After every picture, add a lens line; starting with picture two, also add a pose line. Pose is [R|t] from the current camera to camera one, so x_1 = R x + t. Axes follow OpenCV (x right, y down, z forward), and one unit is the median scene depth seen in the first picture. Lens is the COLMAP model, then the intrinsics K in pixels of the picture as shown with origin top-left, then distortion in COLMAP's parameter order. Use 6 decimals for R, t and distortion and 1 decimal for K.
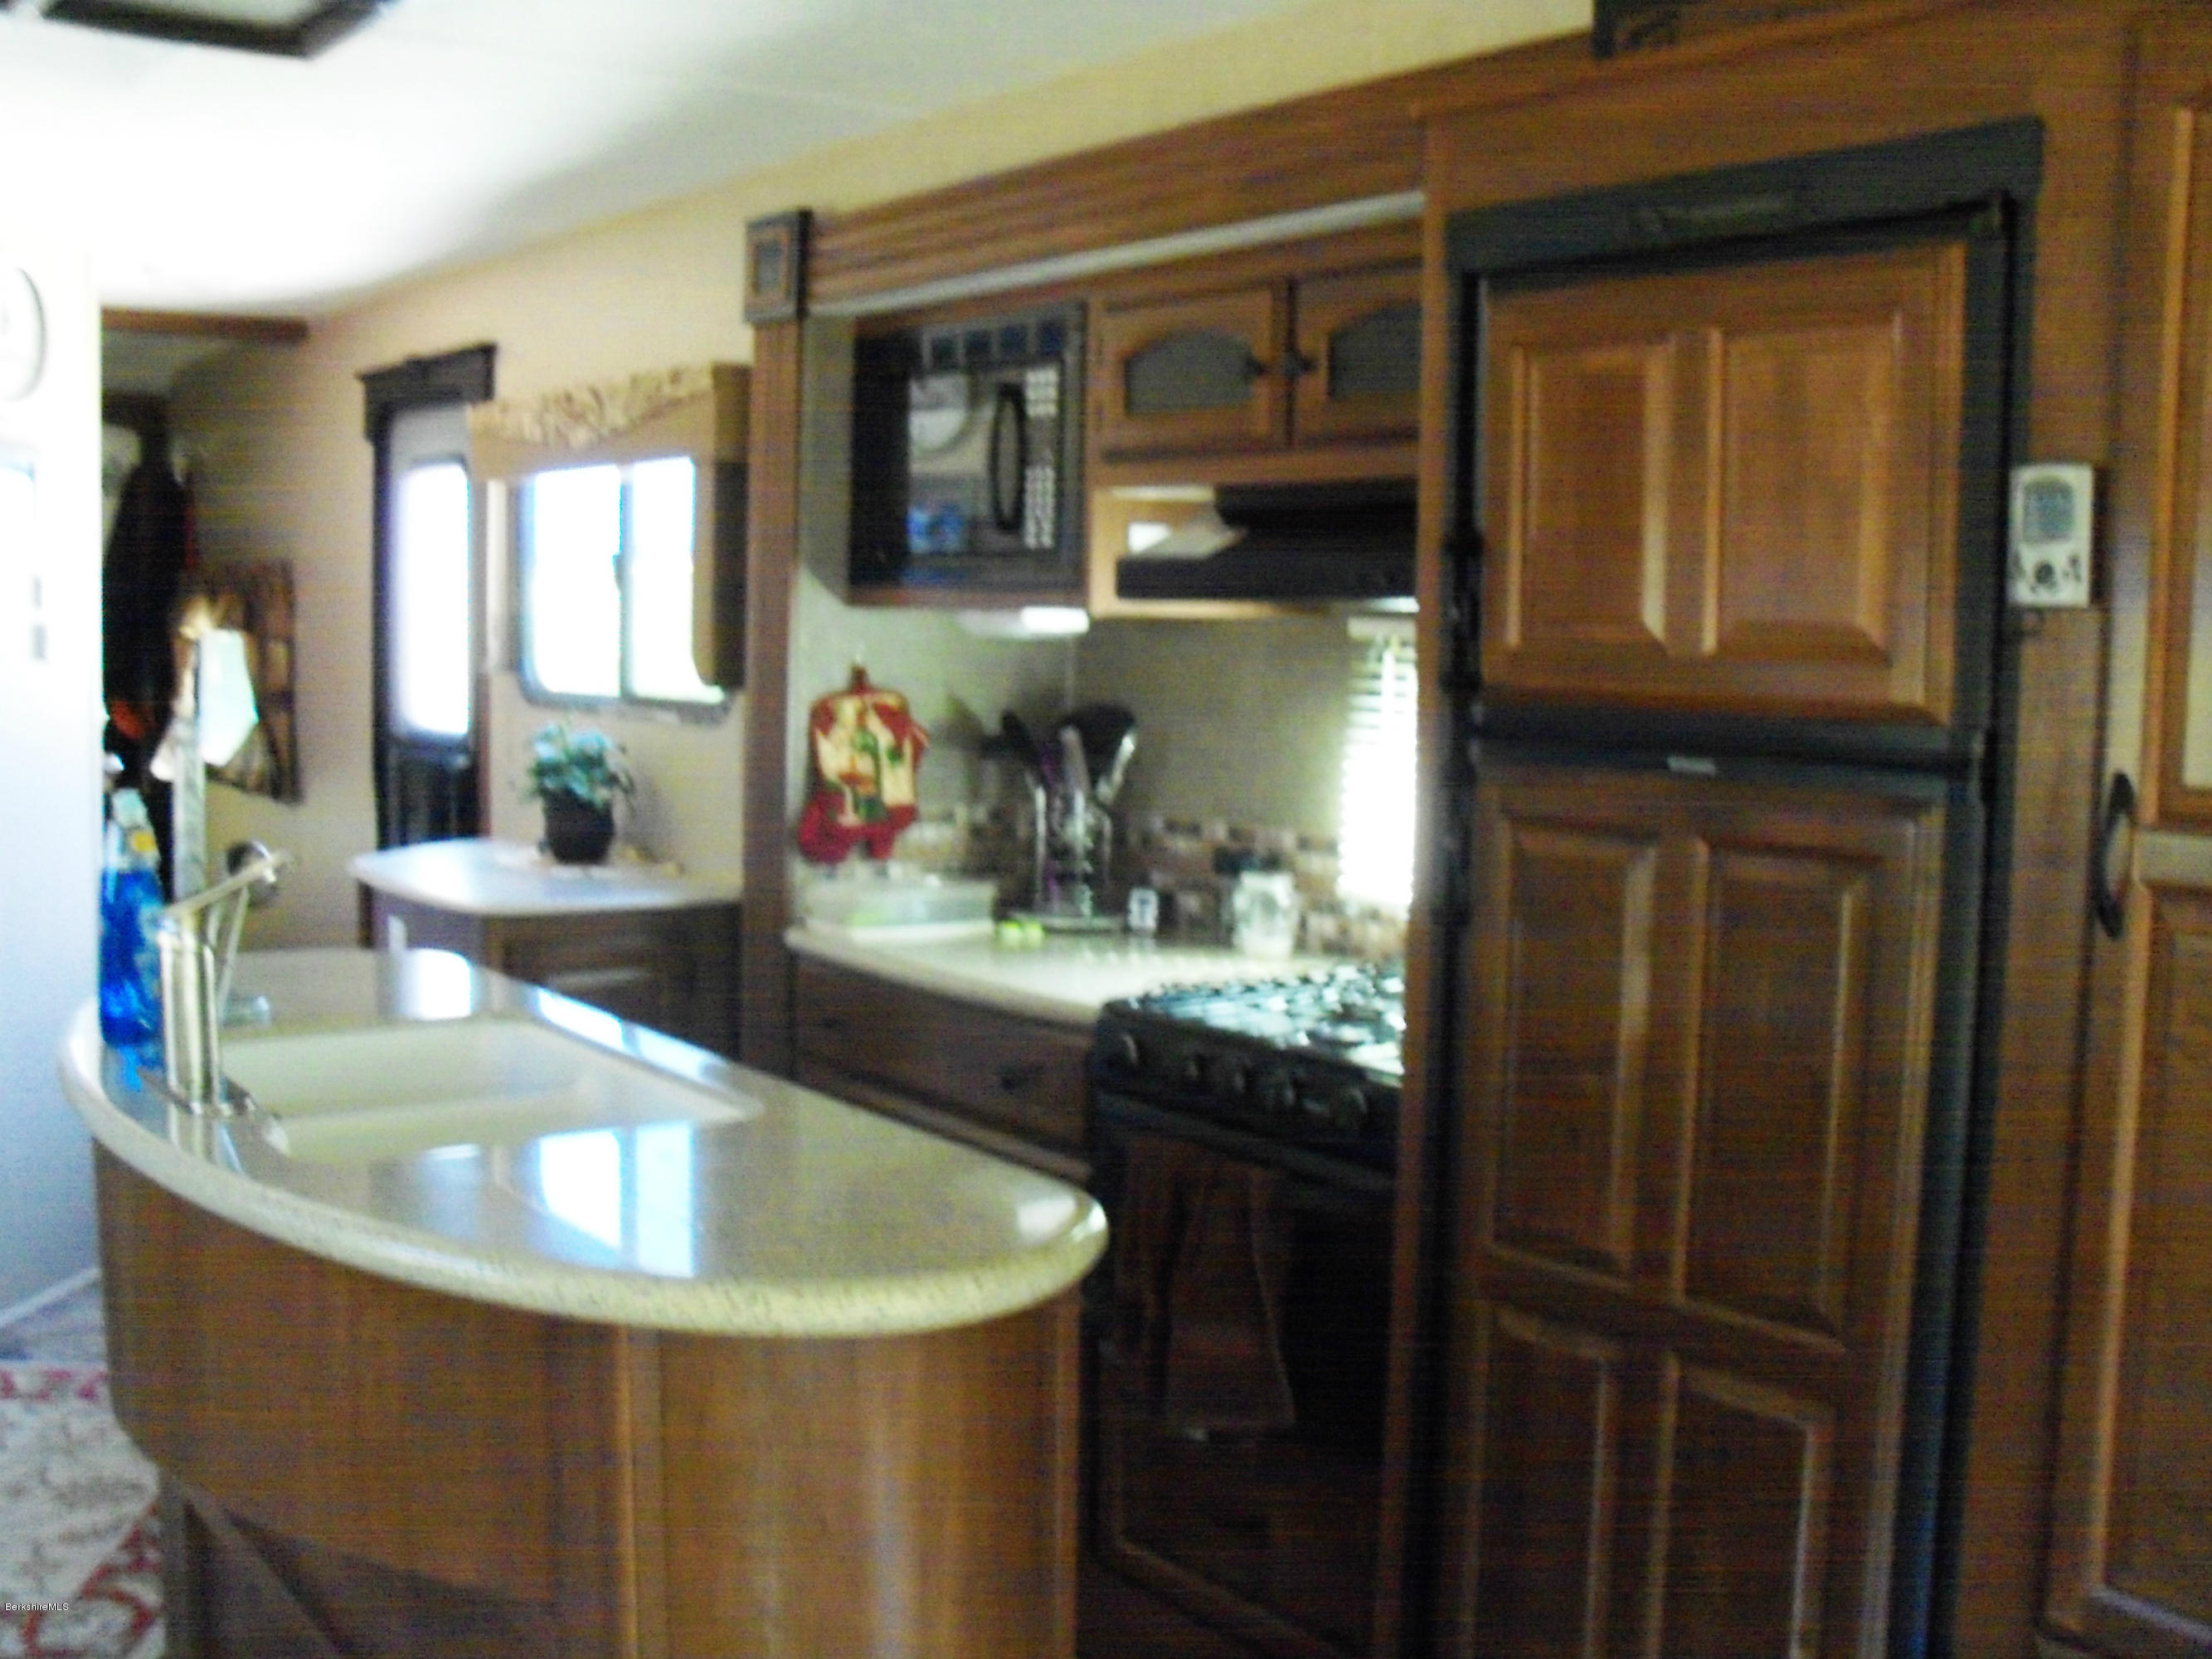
lens RADIAL K [[2200.0, 0, 1103.0], [0, 2200.0, 835.8], [0, 0, 1]] dist [-0.136803, 0.000000]
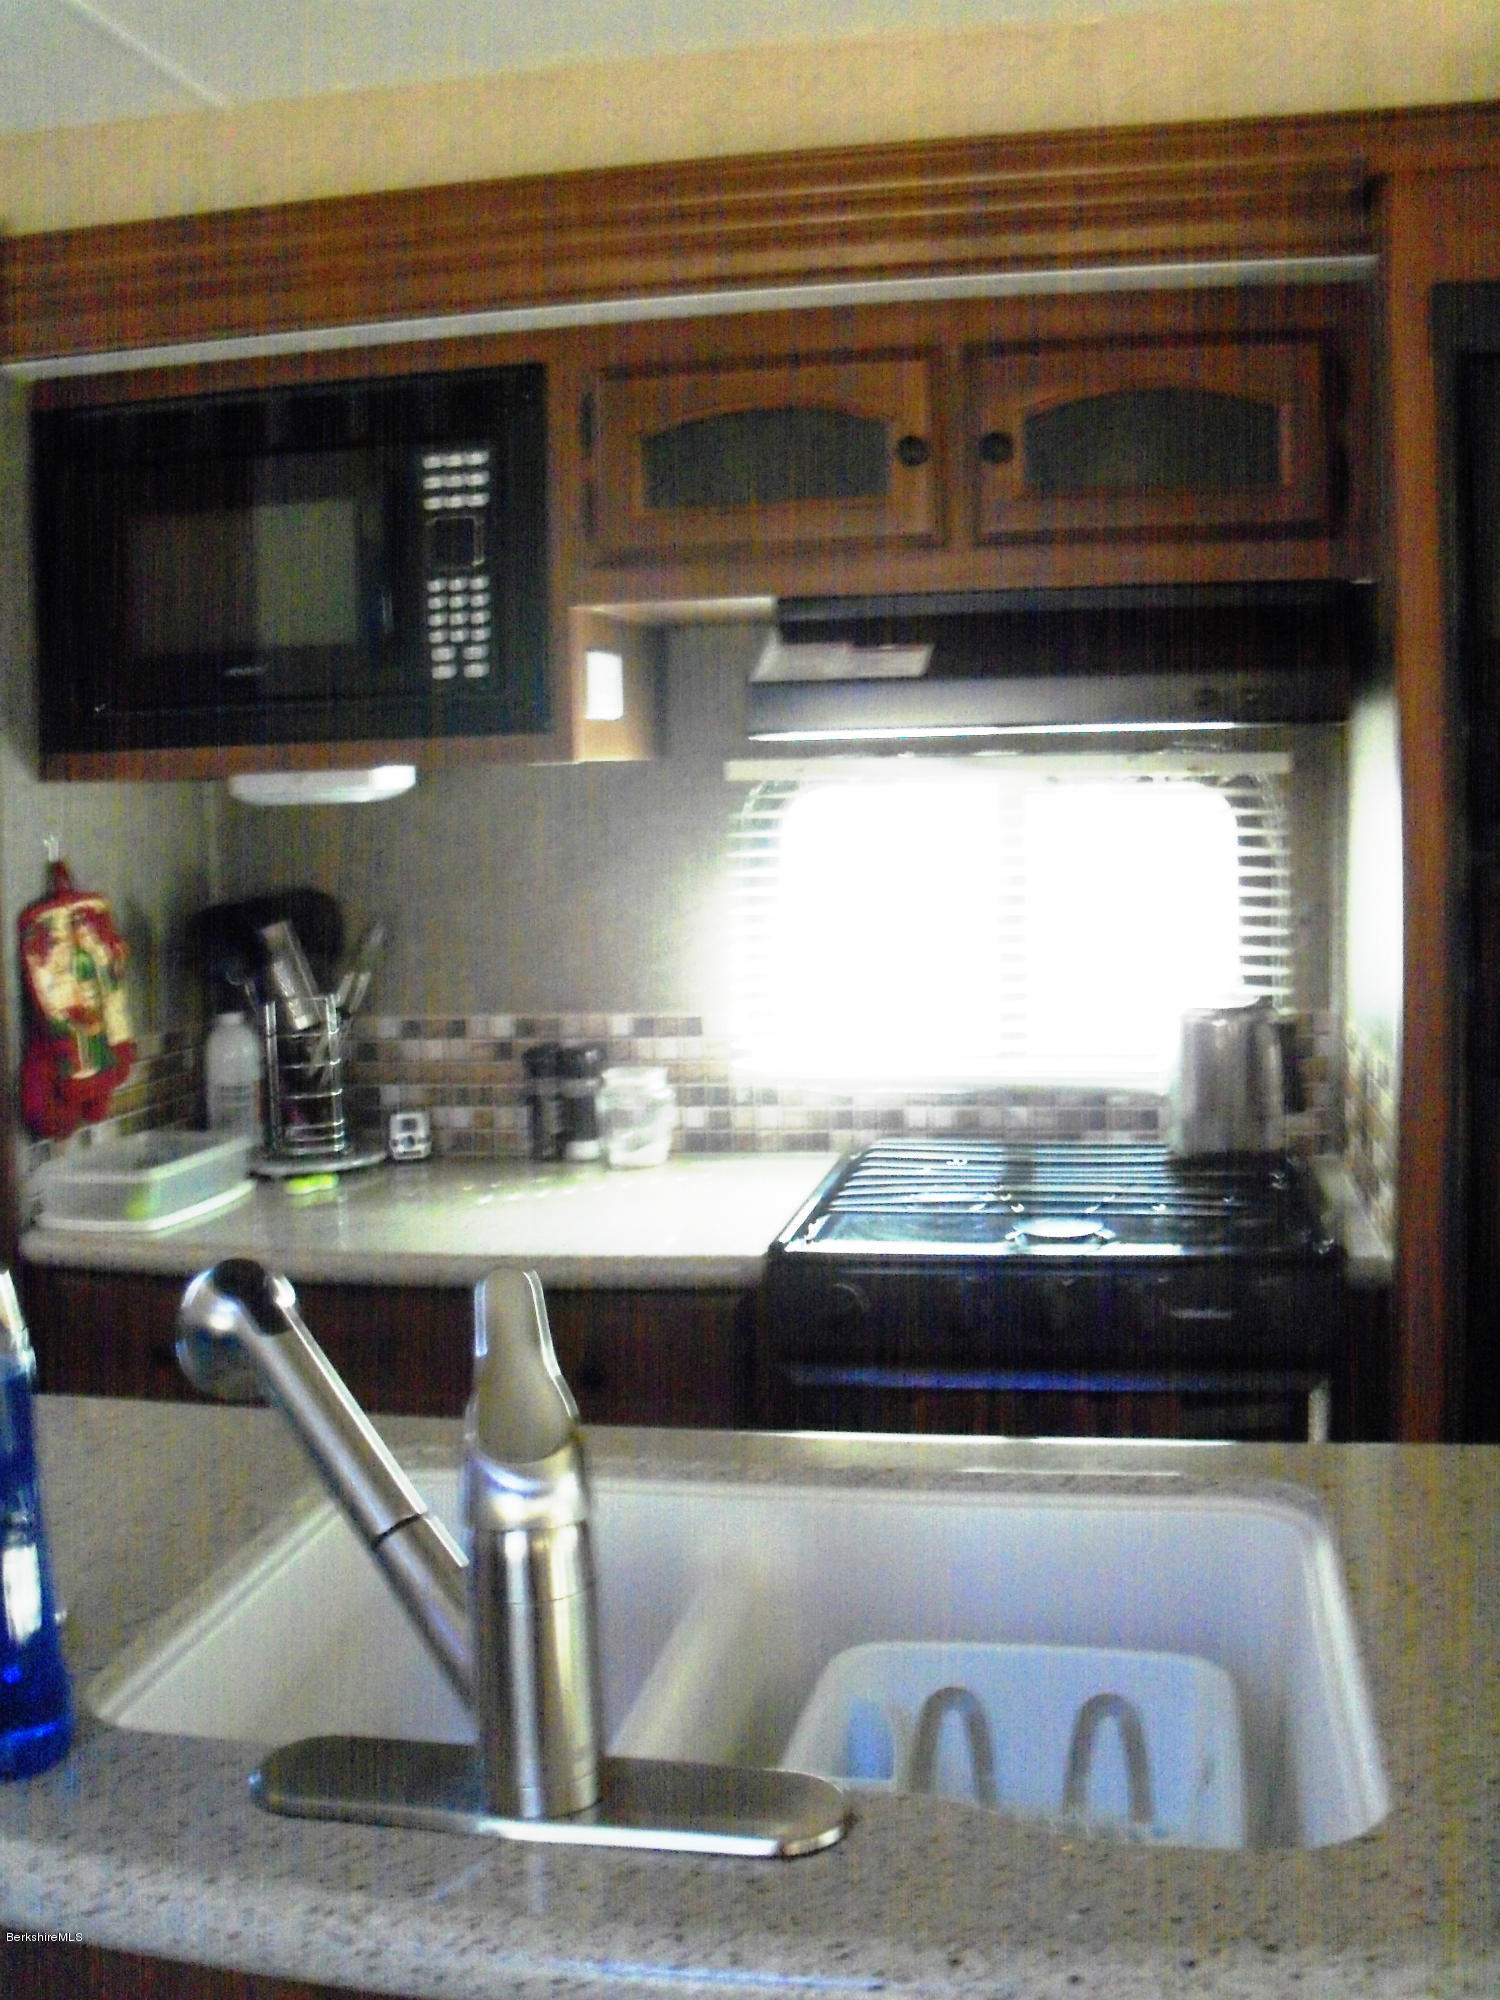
lens RADIAL K [[1989.0, 0, 749.1], [0, 1989.0, 994.9], [0, 0, 1]] dist [-0.136803, 0.000000]
pose [[0.757938, -0.109137, 0.643132, -0.374555], [0.108032, 0.993292, 0.041241, -0.036520], [-0.643319, 0.038221, 0.764644, 0.375034]]
